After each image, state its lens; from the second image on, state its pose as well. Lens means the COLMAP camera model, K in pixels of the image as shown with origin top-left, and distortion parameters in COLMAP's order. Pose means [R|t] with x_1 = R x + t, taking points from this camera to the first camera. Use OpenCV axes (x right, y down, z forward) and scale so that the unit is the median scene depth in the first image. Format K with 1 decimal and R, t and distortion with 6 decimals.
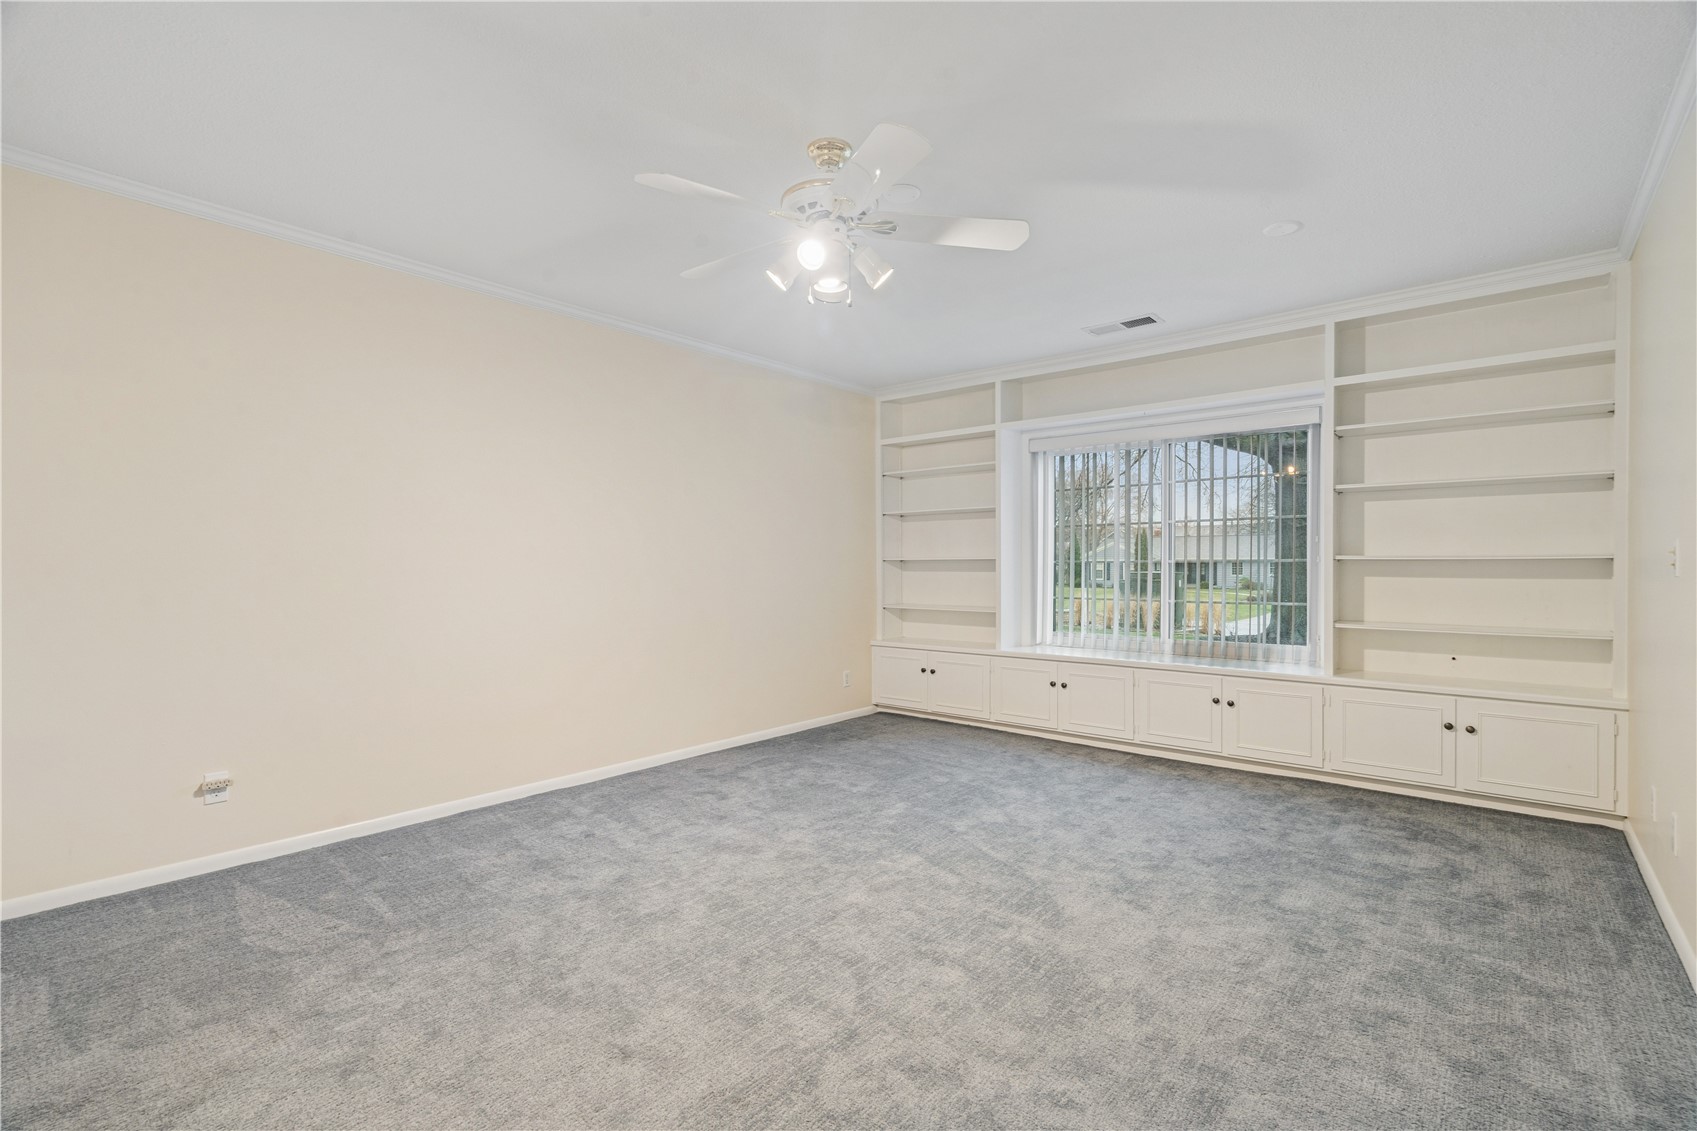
lens RADIAL K [[771.3, 0, 834.8], [0, 771.3, 564.2], [0, 0, 1]] dist [-0.005234, 0.003709]
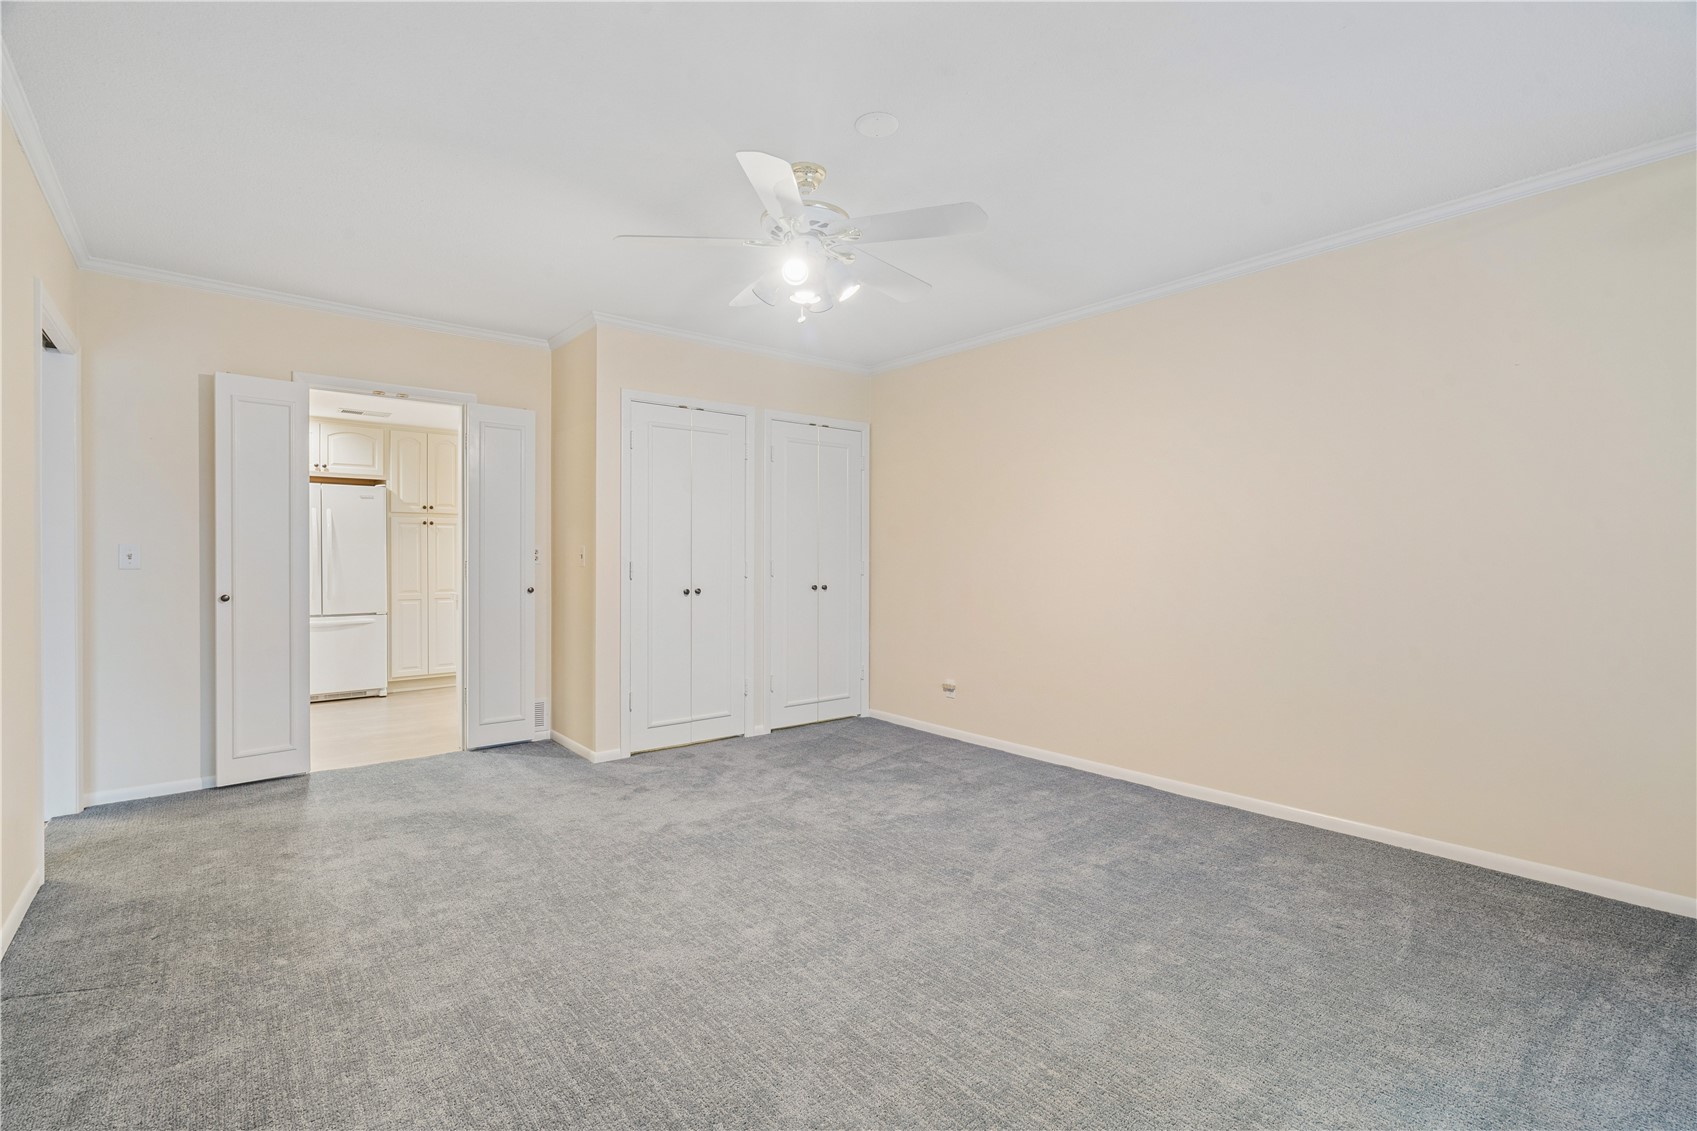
lens RADIAL K [[771.3, 0, 847.1], [0, 771.3, 559.7], [0, 0, 1]] dist [-0.005234, 0.003709]
pose [[-0.169781, 0.003151, -0.985477, 0.479609], [-0.000105, 0.999995, 0.003215, 0.001719], [0.985482, 0.000649, -0.169780, 0.569675]]
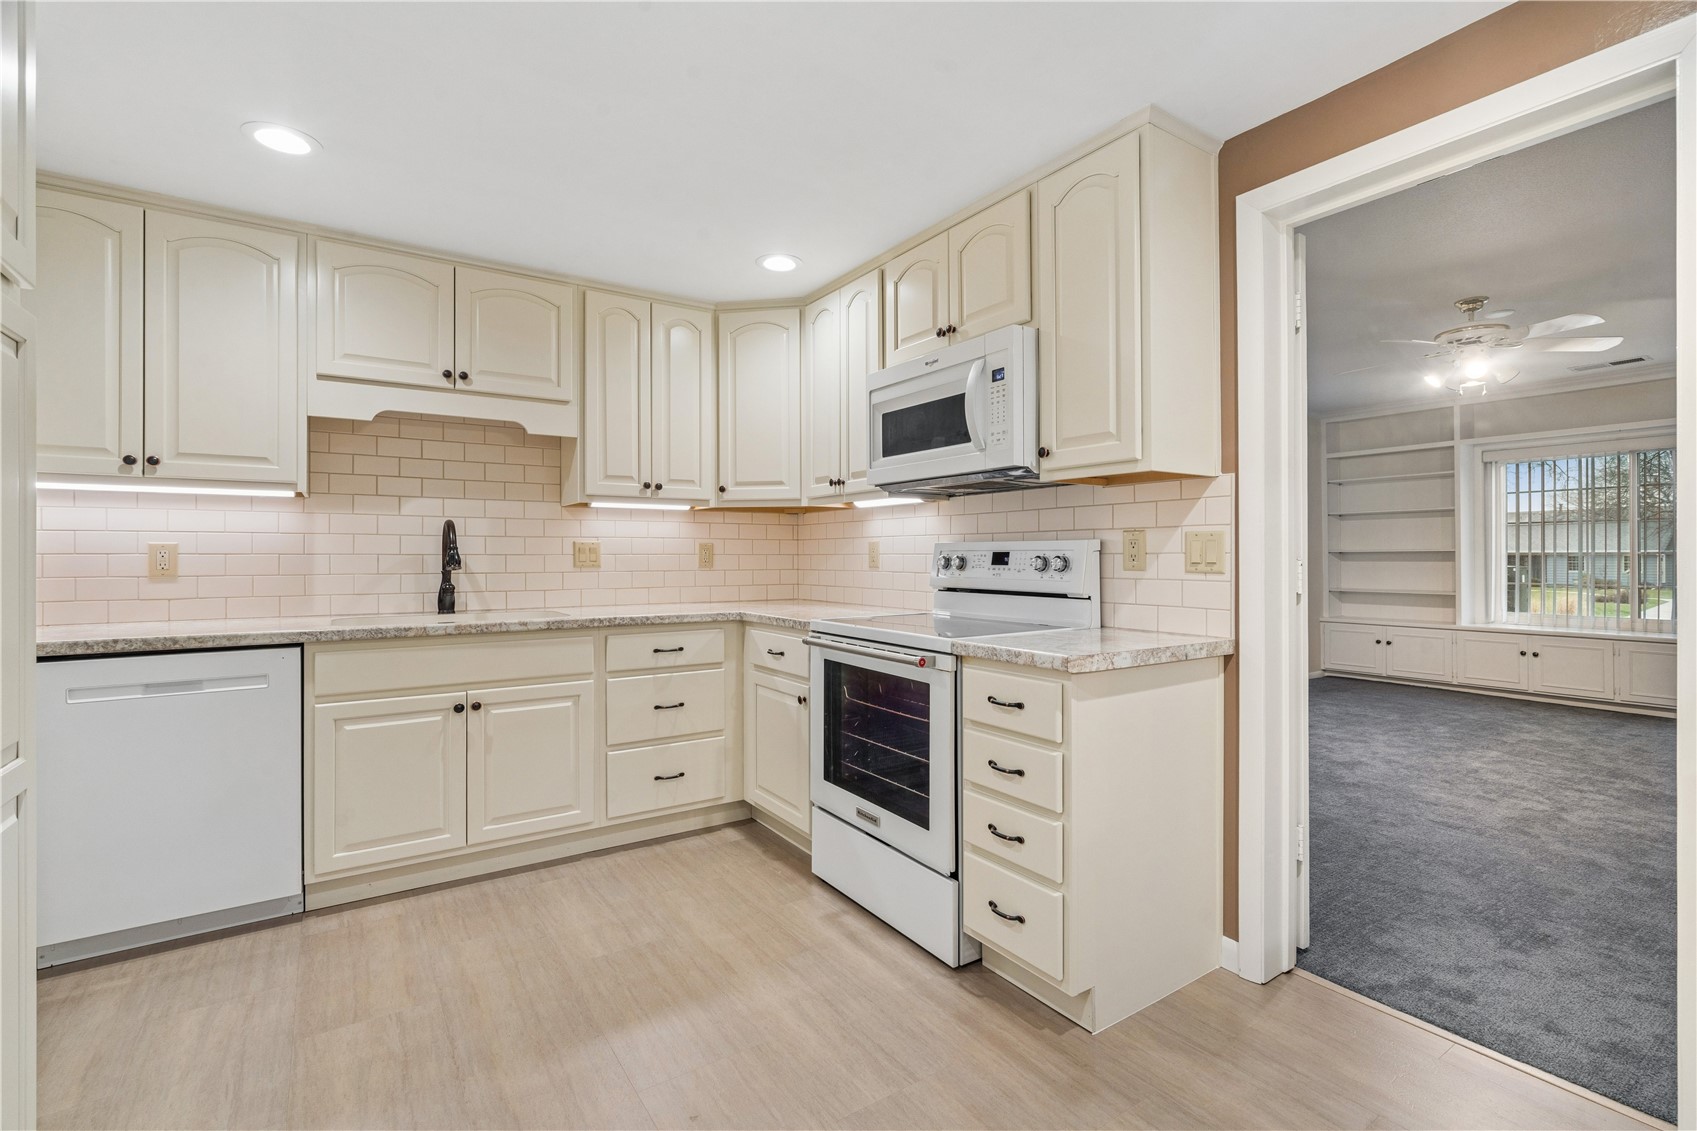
lens RADIAL K [[771.3, 0, 853.0], [0, 771.3, 554.1], [0, 0, 1]] dist [-0.005234, 0.003709]
pose [[0.963454, 0.000005, -0.267874, -0.382541], [-0.001217, 0.999990, -0.004357, 0.004705], [0.267871, 0.004524, 0.963444, -0.427505]]
